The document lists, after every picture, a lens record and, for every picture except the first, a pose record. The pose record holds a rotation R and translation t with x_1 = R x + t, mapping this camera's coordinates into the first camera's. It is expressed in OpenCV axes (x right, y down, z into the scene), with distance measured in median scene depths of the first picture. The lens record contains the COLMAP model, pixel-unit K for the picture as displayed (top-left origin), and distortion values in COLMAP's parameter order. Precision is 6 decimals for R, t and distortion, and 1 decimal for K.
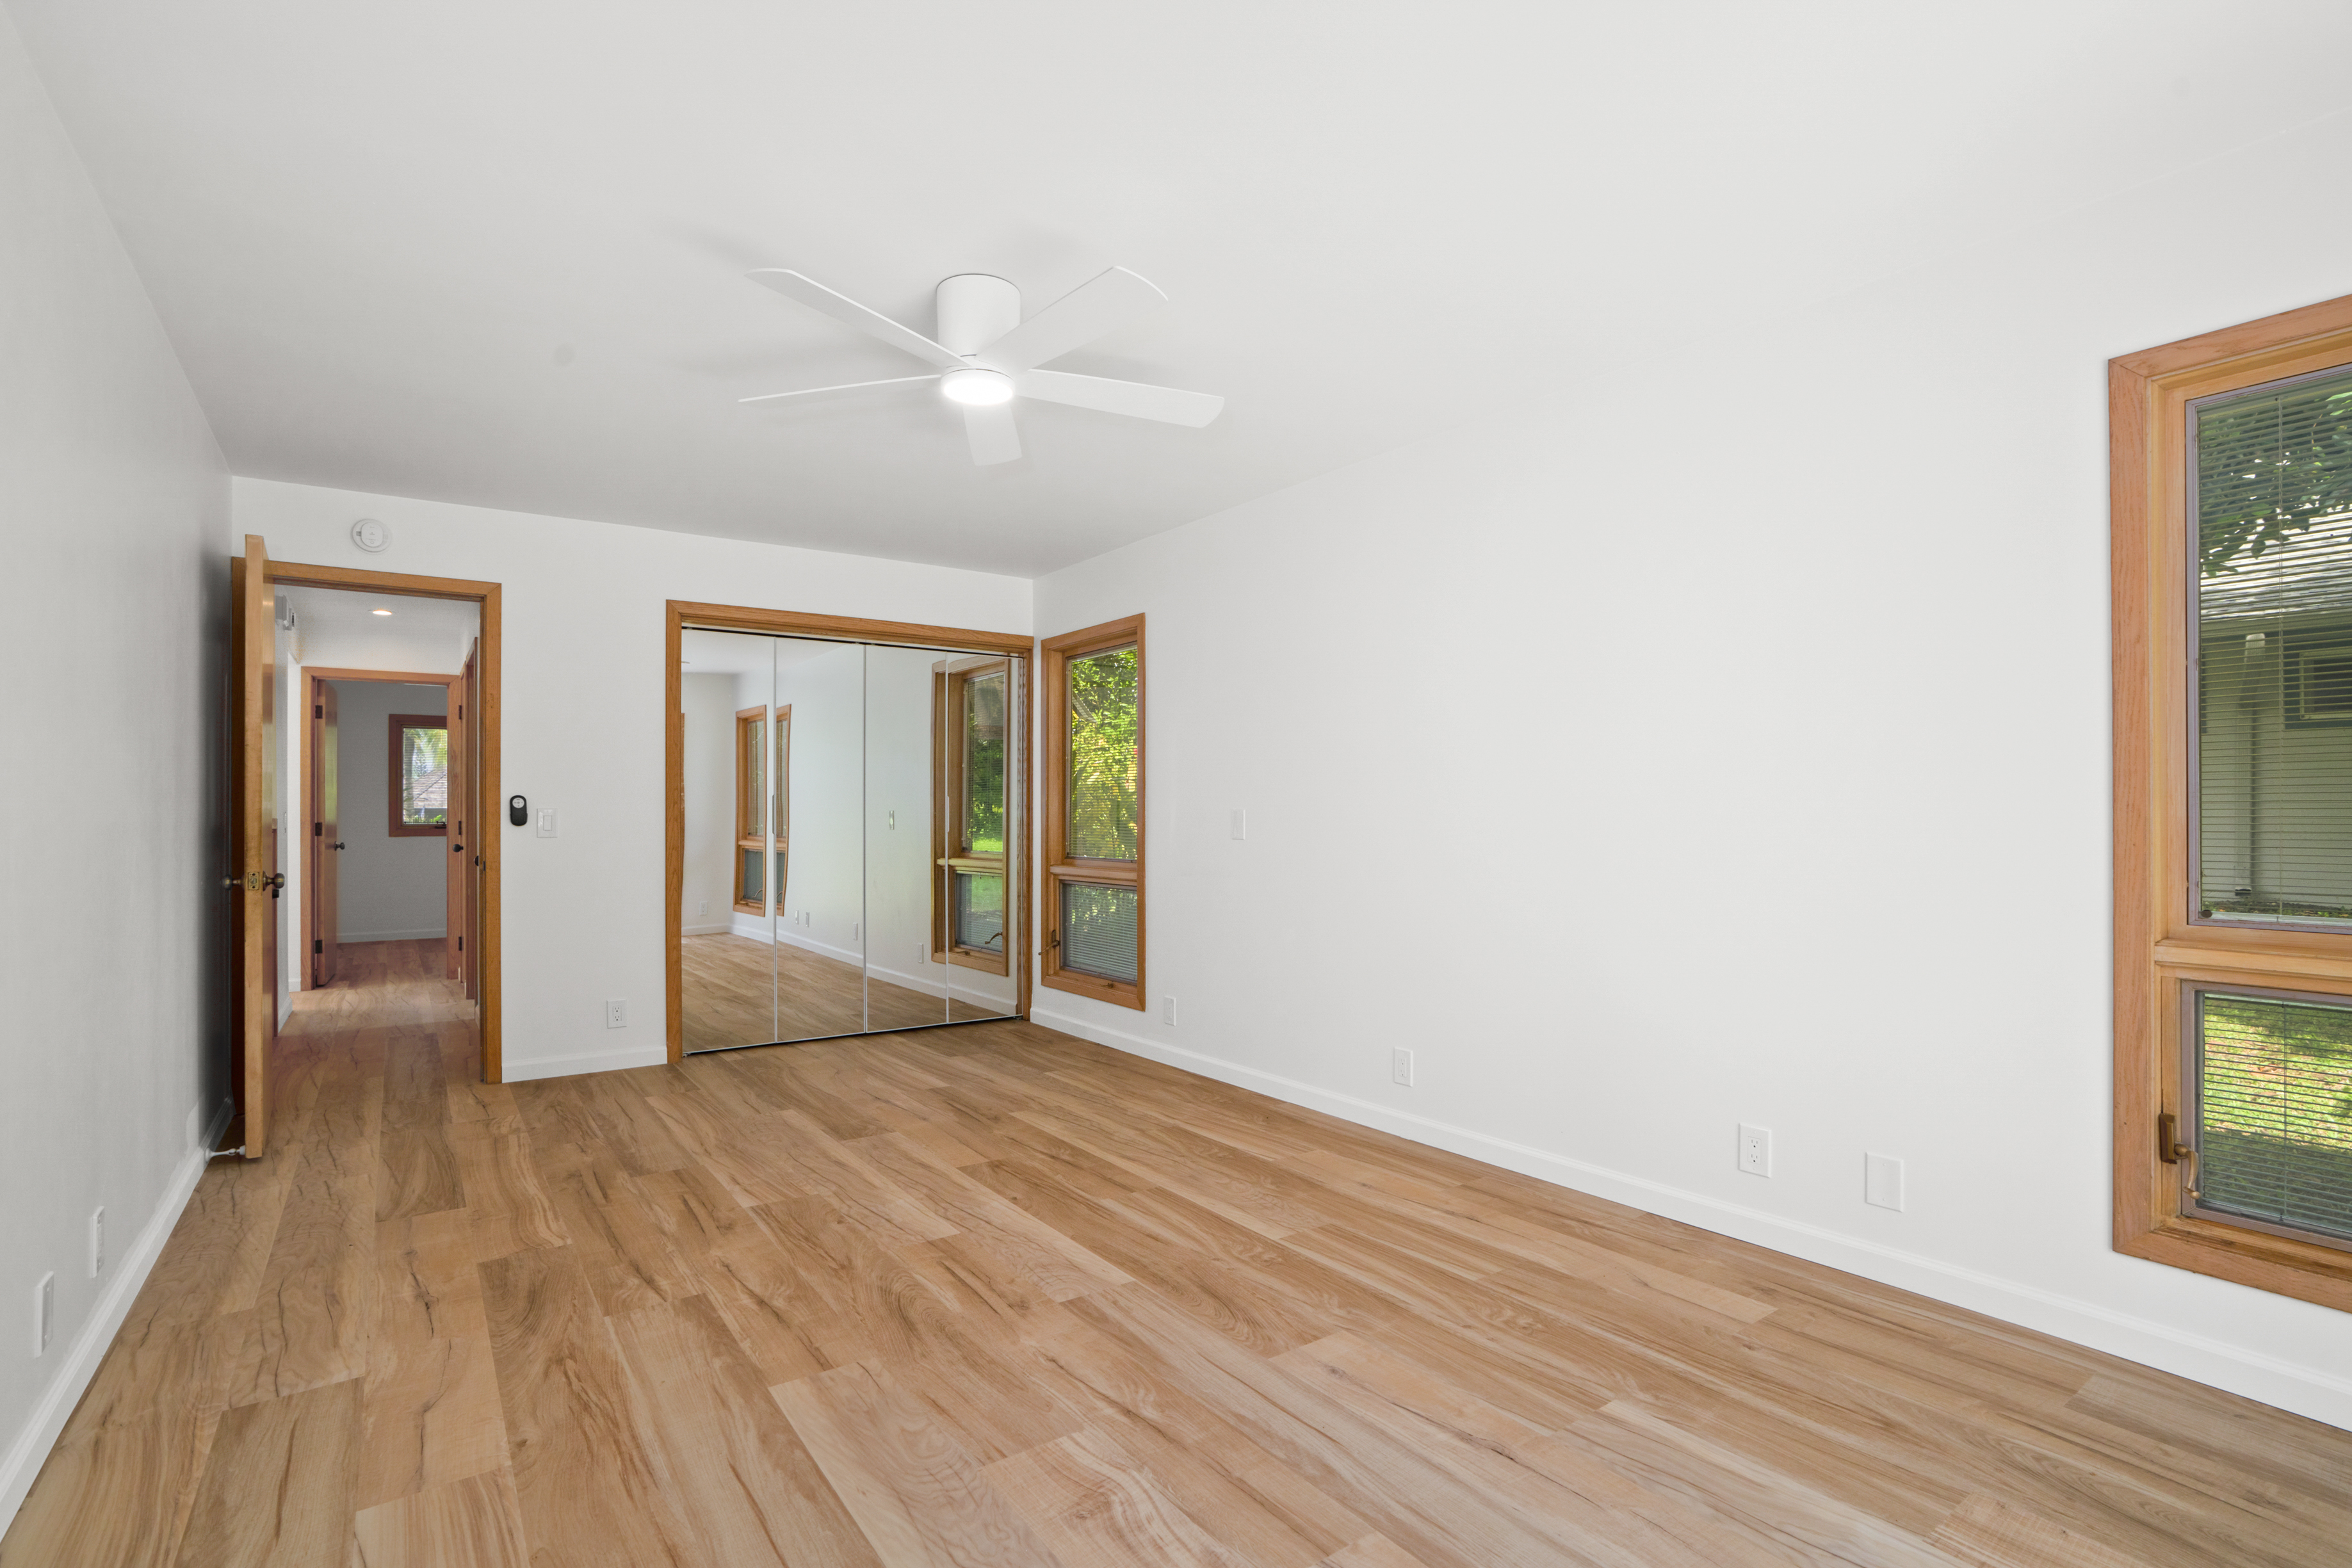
lens RADIAL K [[1089.2, 0, 1167.1], [0, 1089.2, 785.8], [0, 0, 1]] dist [-0.044208, 0.022132]
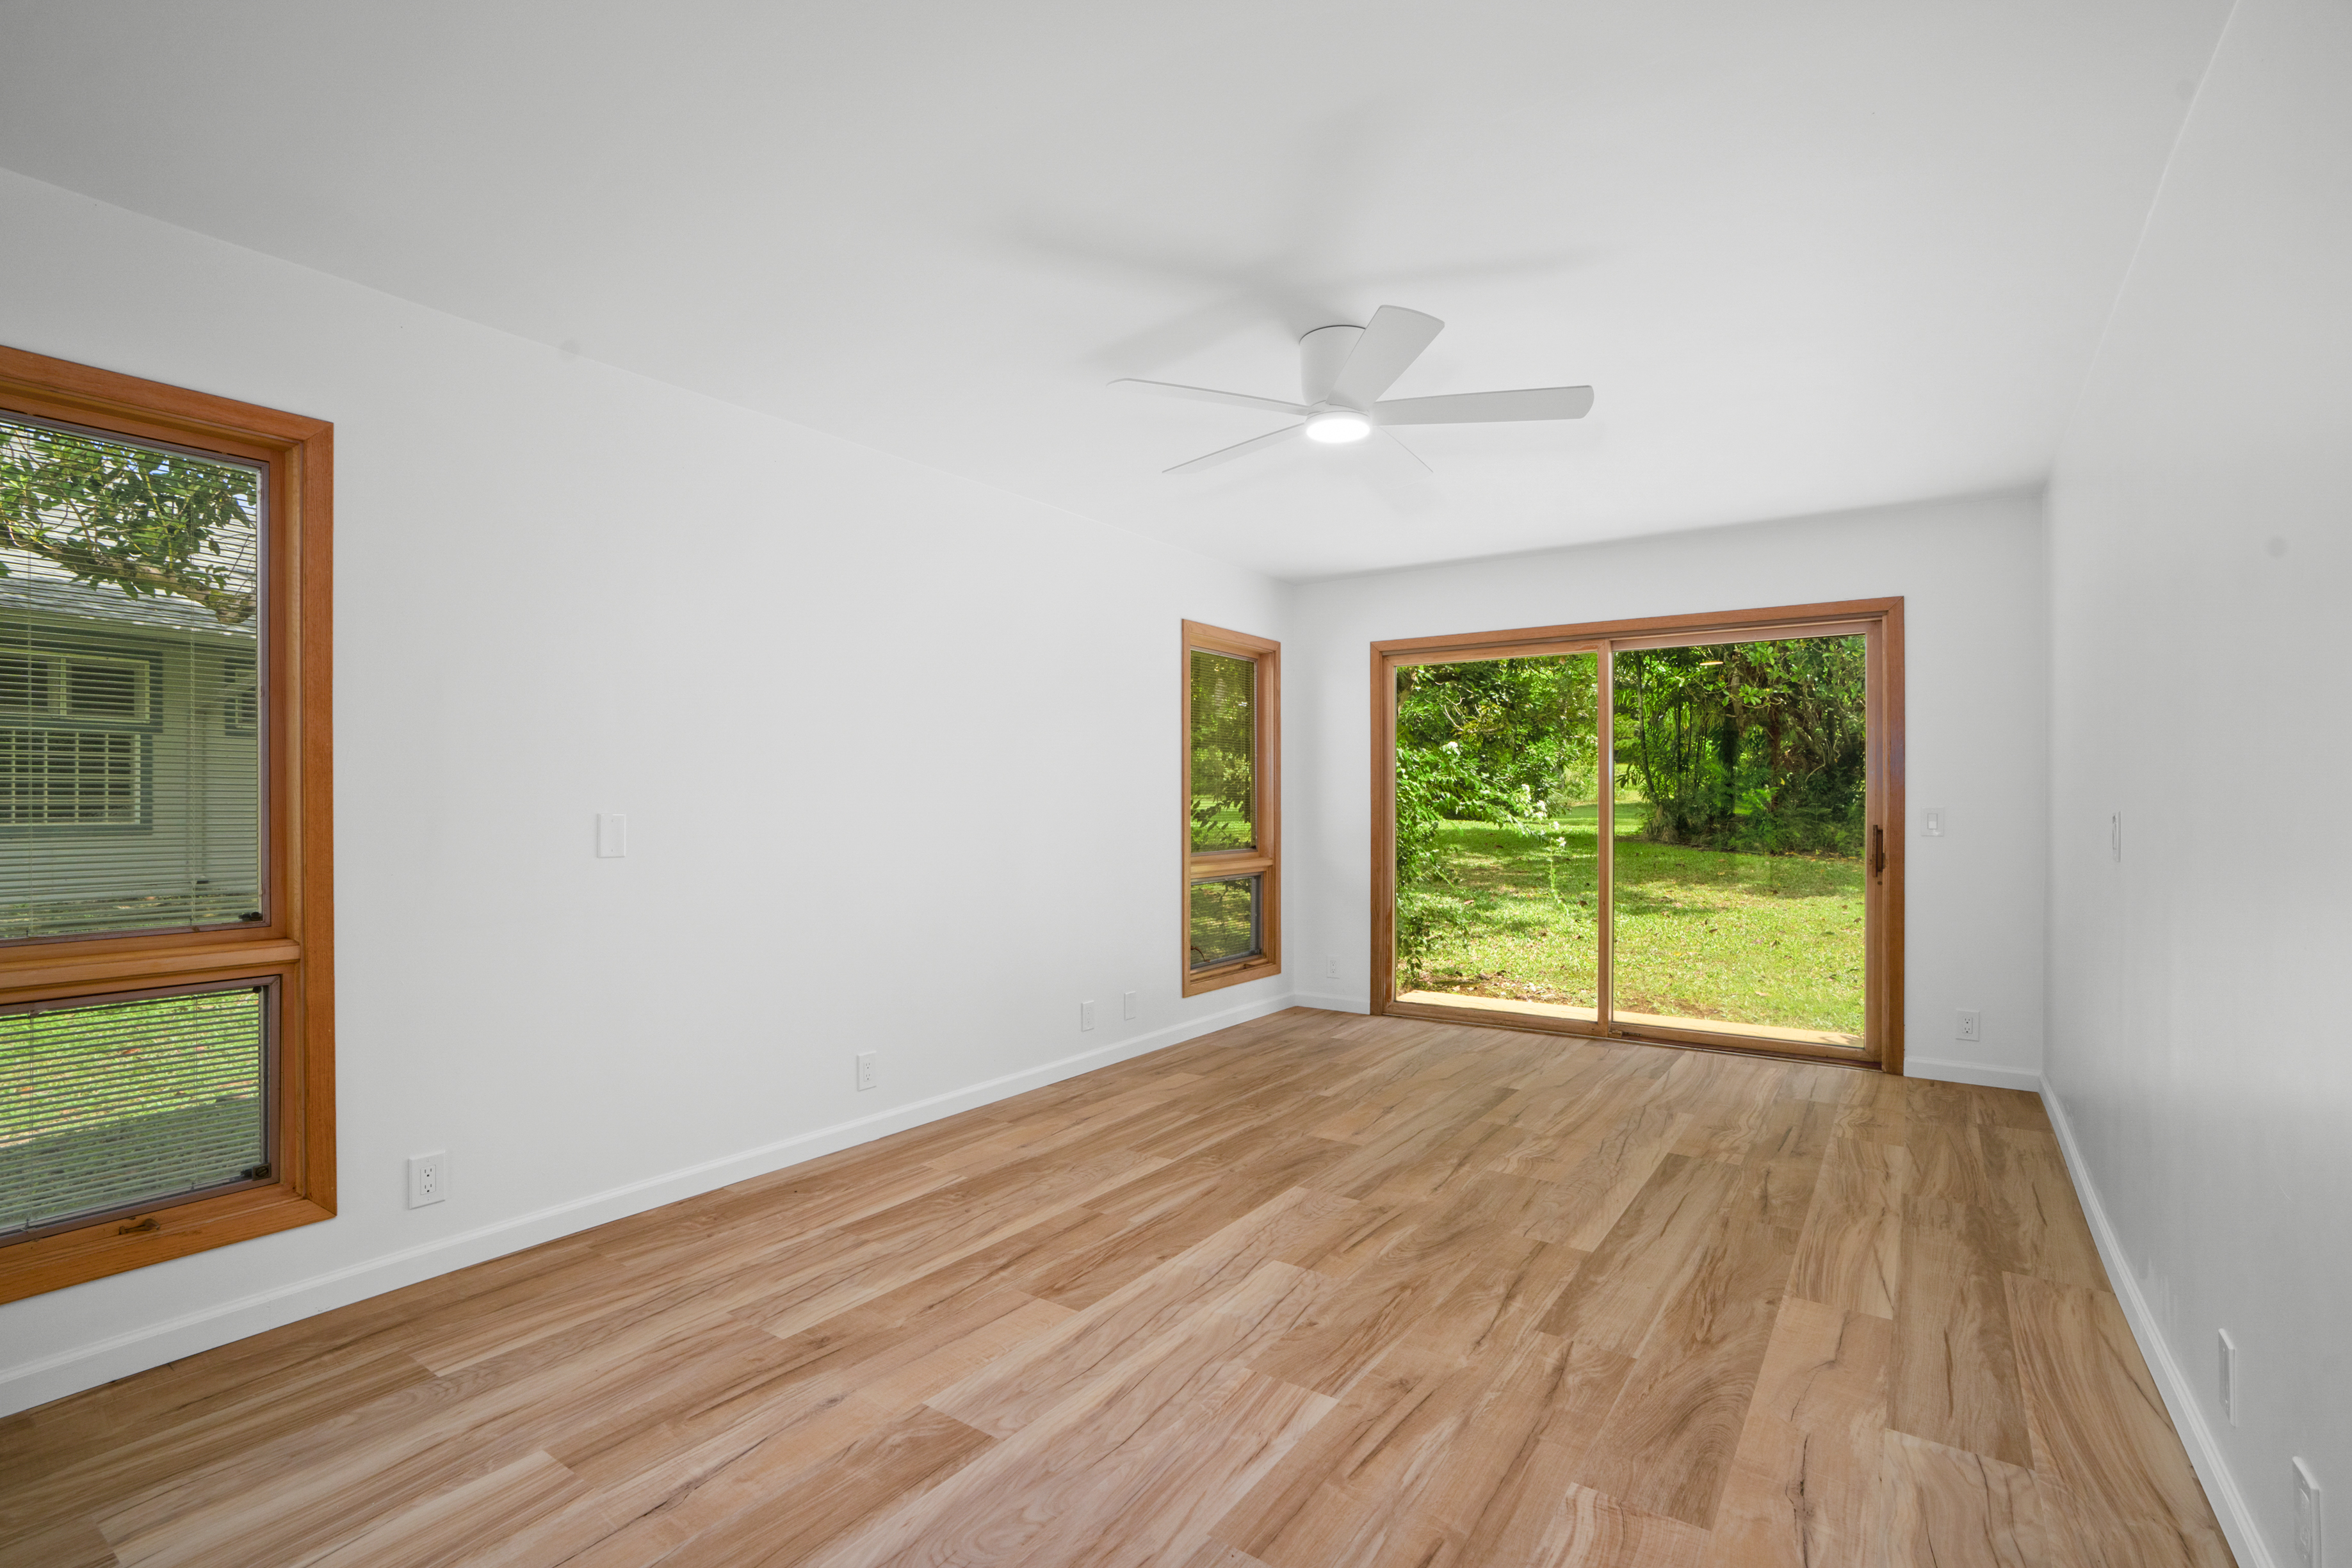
lens RADIAL K [[1089.2, 0, 1151.1], [0, 1089.2, 798.6], [0, 0, 1]] dist [-0.044208, 0.022132]
pose [[-0.316058, 0.008910, 0.948698, -1.200445], [-0.025132, 0.999526, -0.017760, 0.032213], [-0.948407, -0.029456, -0.315684, 1.600829]]
